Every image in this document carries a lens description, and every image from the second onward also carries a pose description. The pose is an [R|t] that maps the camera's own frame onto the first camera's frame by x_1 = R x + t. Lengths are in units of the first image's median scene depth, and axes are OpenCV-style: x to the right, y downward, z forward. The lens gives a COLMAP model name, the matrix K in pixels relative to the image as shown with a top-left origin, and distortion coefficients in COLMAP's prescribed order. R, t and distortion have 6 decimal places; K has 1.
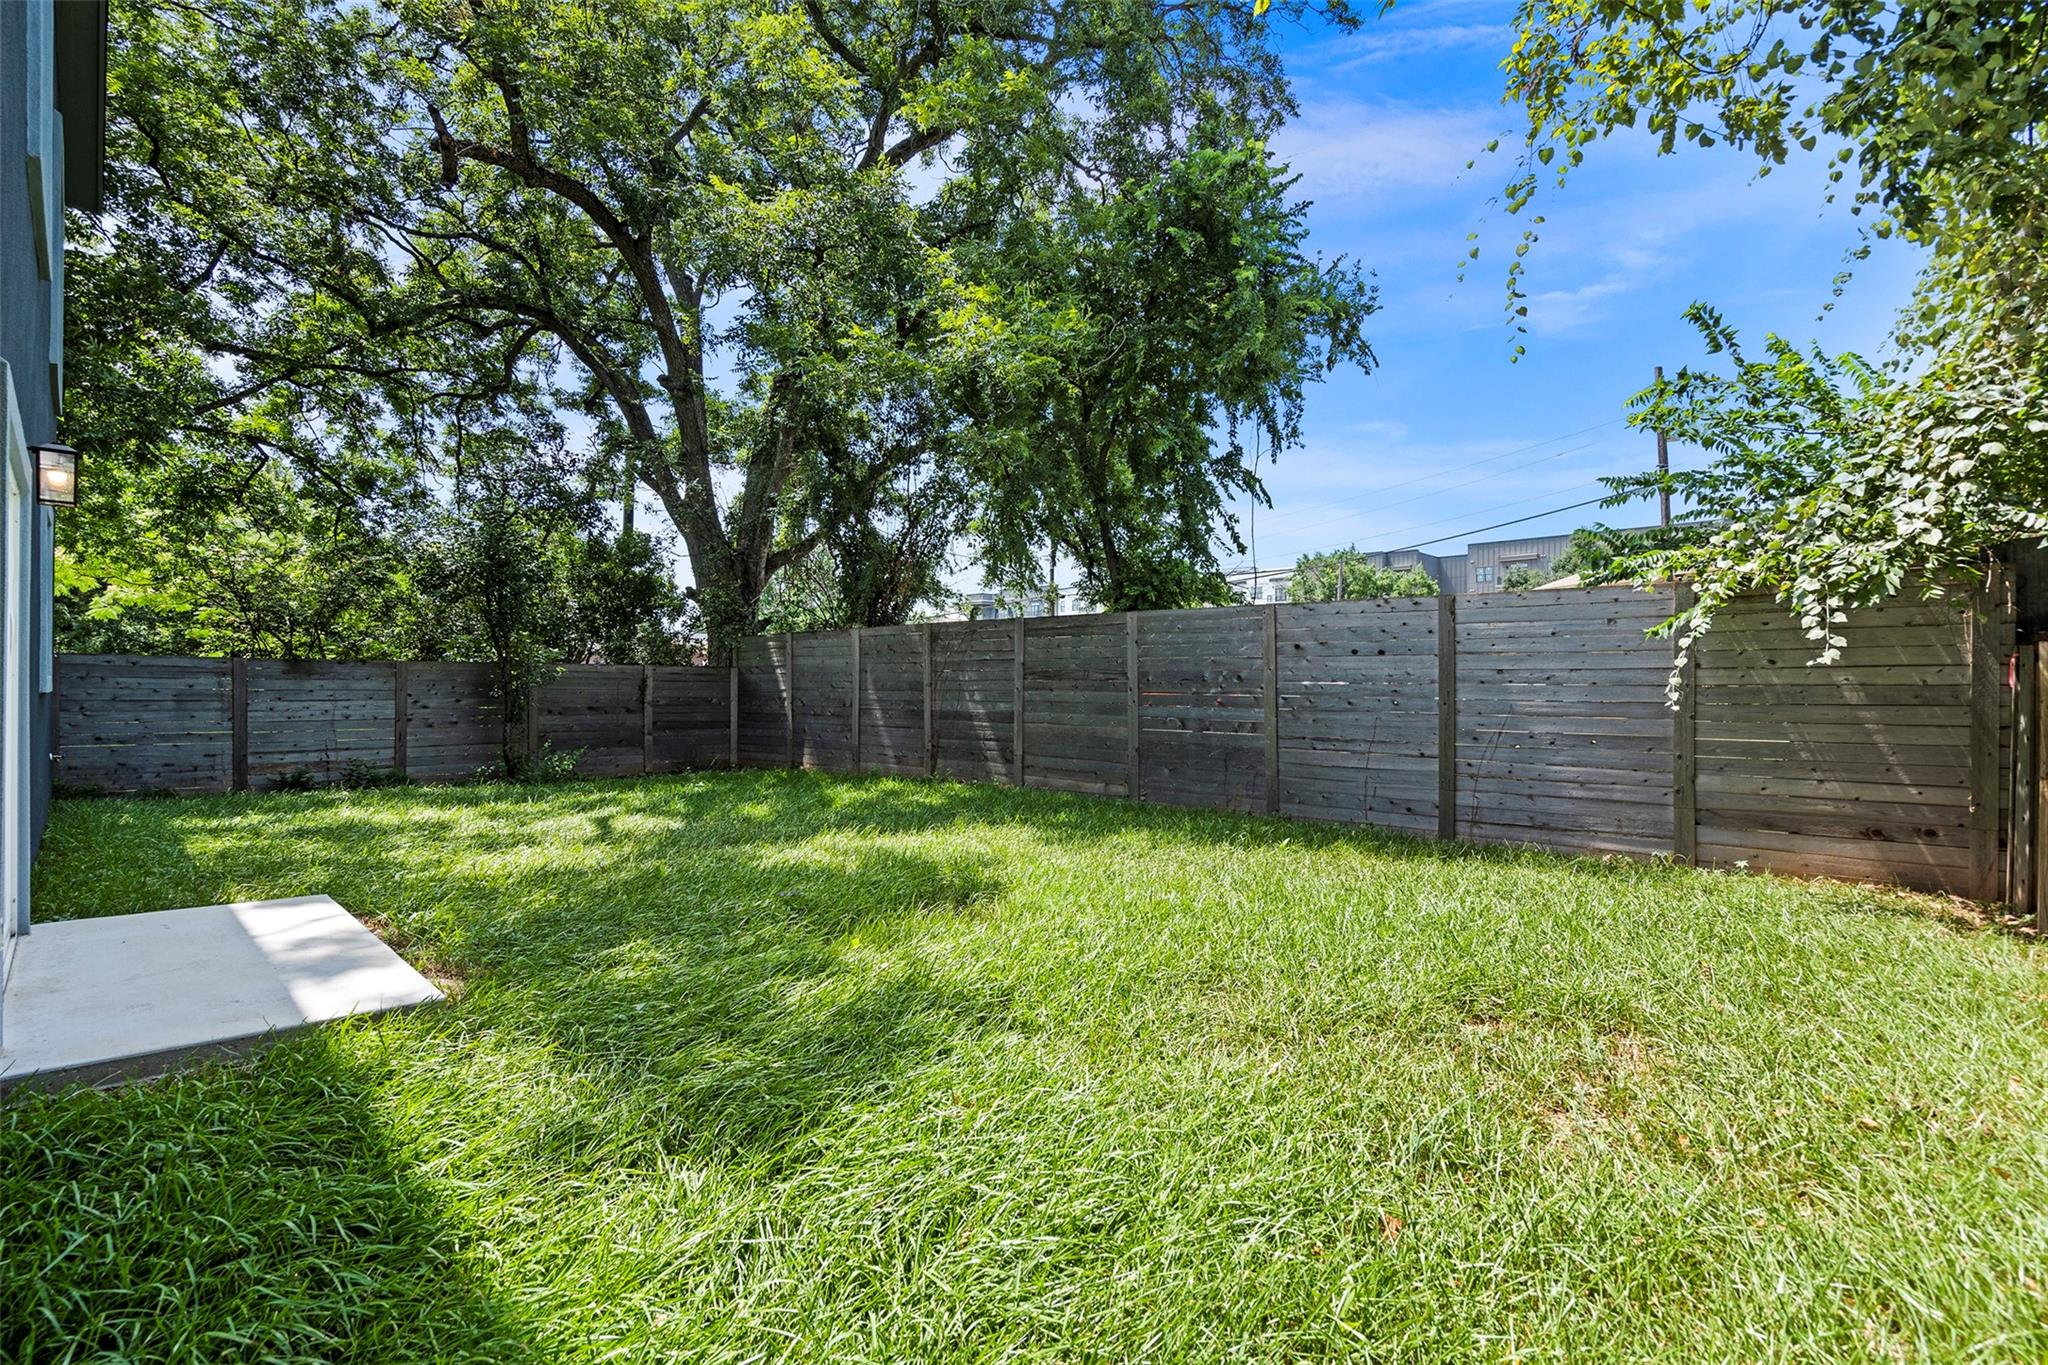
lens RADIAL K [[937.3, 0, 1032.5], [0, 937.3, 687.8], [0, 0, 1]] dist [-0.009779, 0.004370]
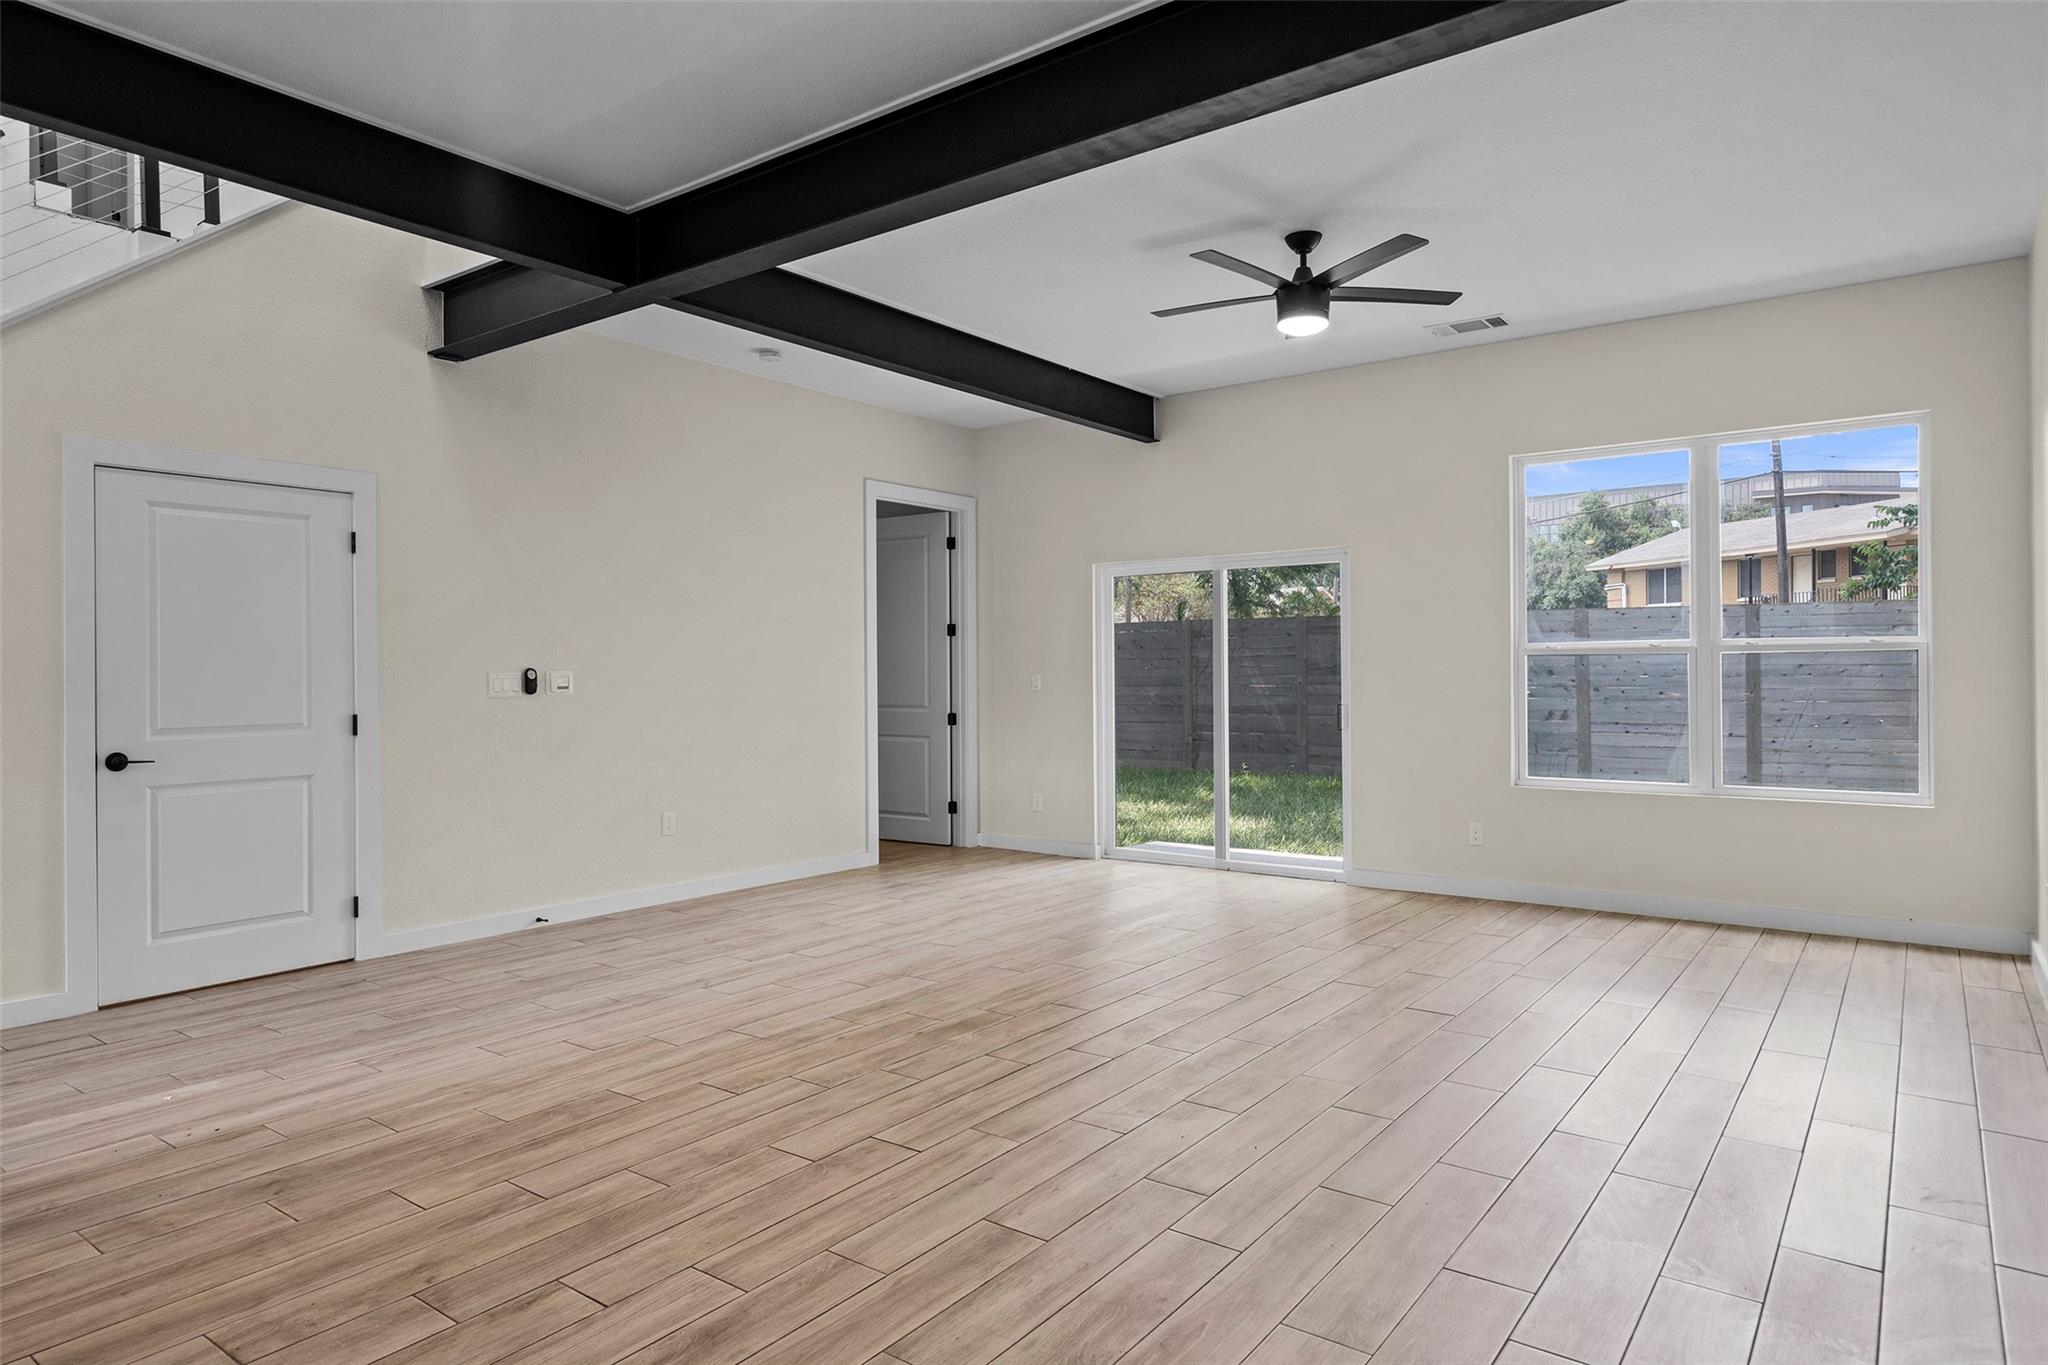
lens RADIAL K [[1199.2, 0, 1019.6], [0, 1199.2, 678.1], [0, 0, 1]] dist [0.005537, 0.000552]
pose [[0.977976, -0.009001, 0.208523, -1.233011], [0.008599, 0.999959, 0.002836, -0.020937], [-0.208540, -0.000981, 0.978013, -0.502382]]
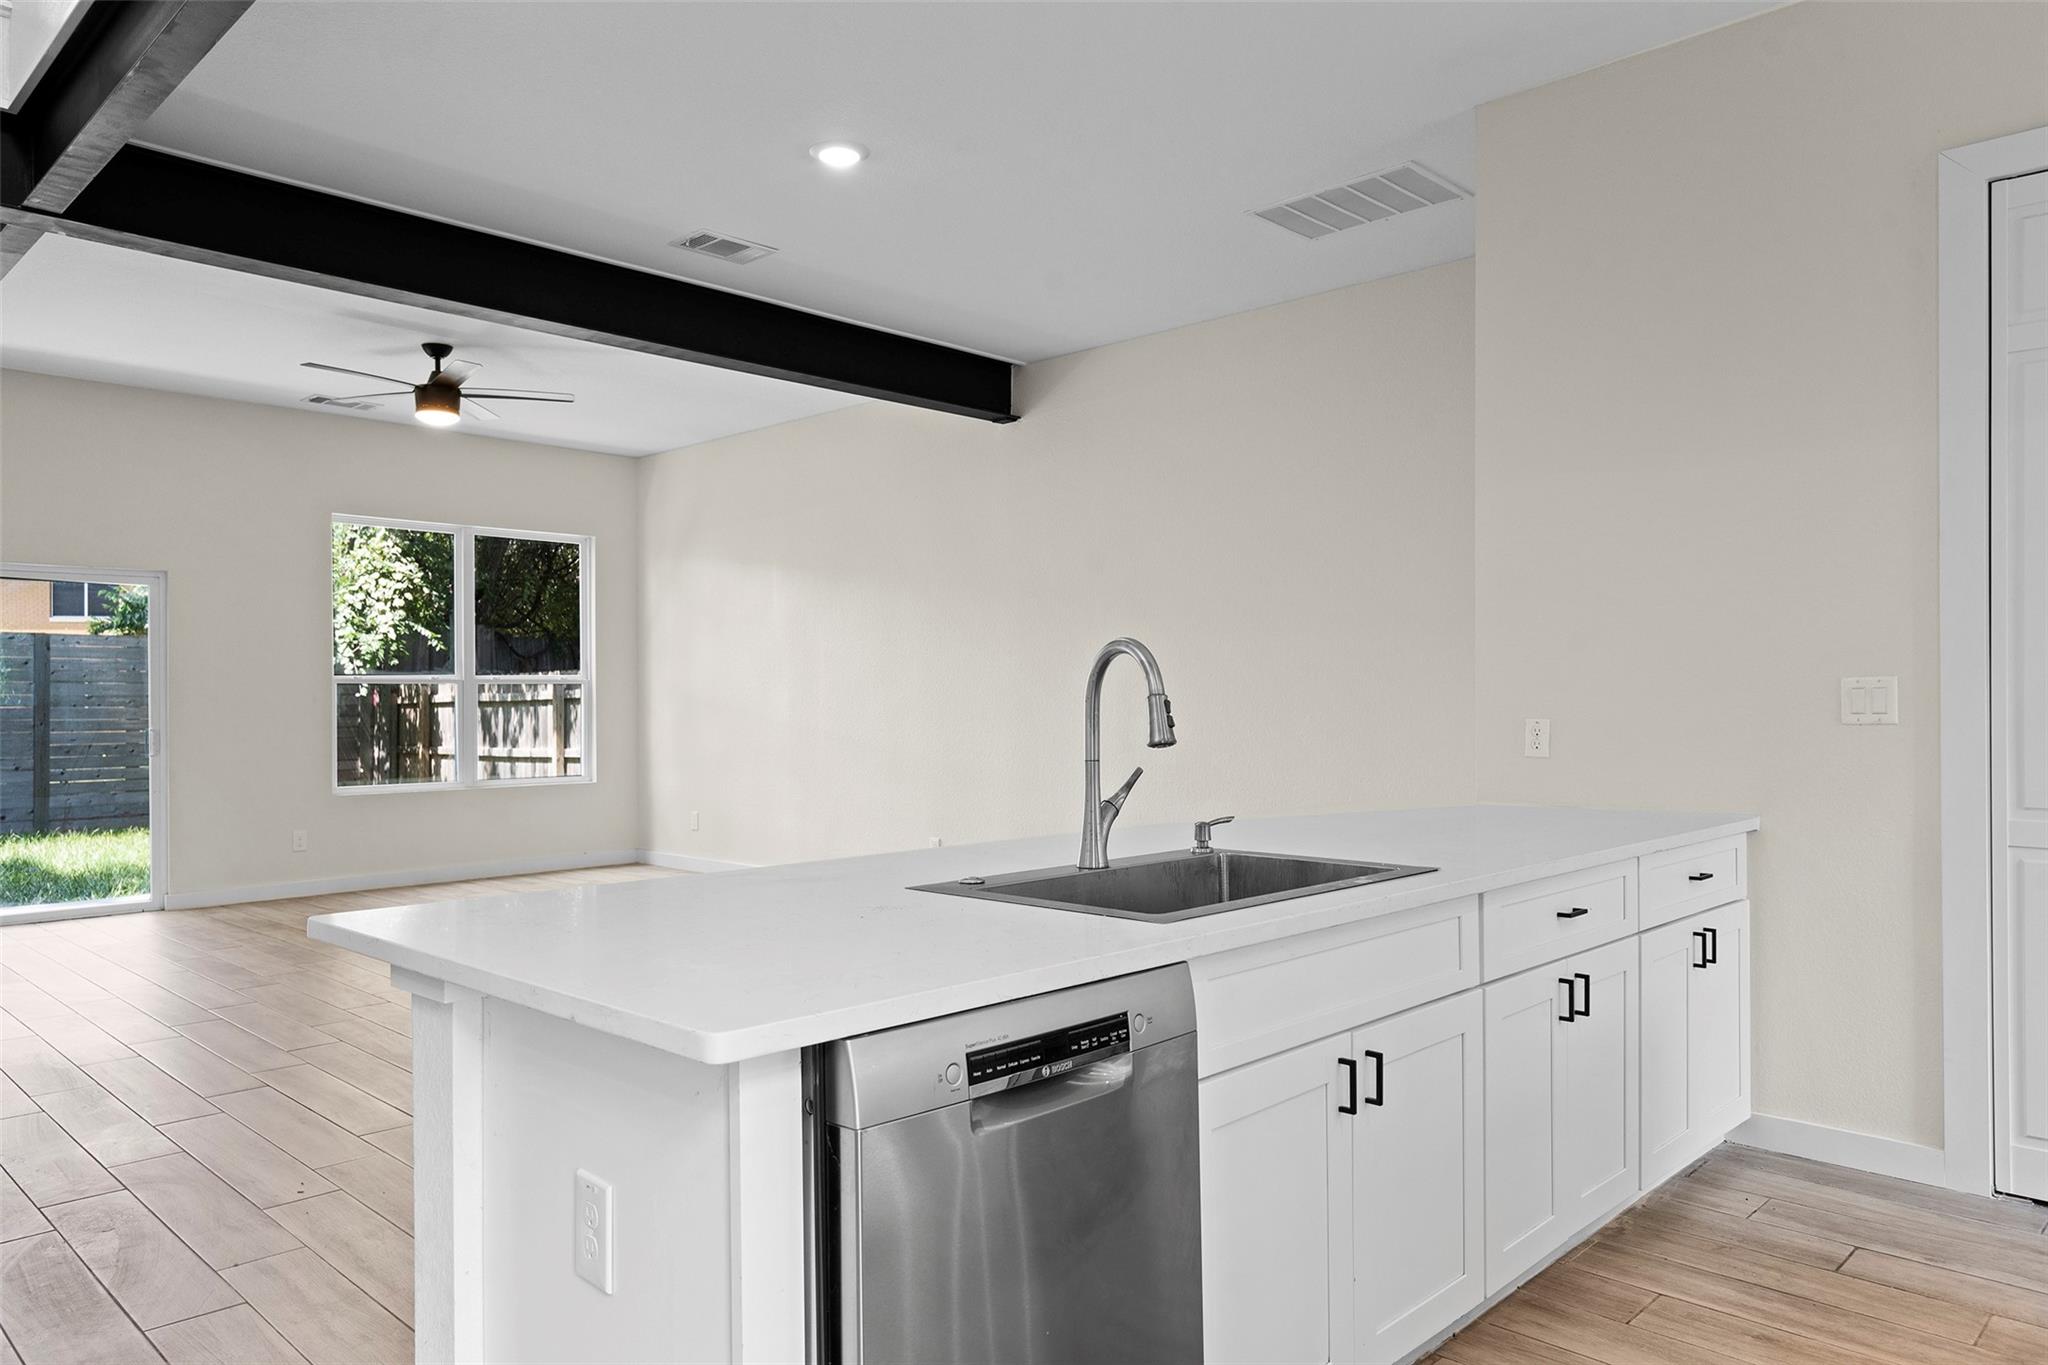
lens RADIAL K [[1356.6, 0, 1019.1], [0, 1356.6, 703.1], [0, 0, 1]] dist [0.010425, -0.002819]
pose [[-0.083031, -0.005447, 0.996532, -2.071228], [0.005735, 0.999966, 0.005944, -0.018018], [-0.996530, 0.006209, -0.082997, -0.136802]]
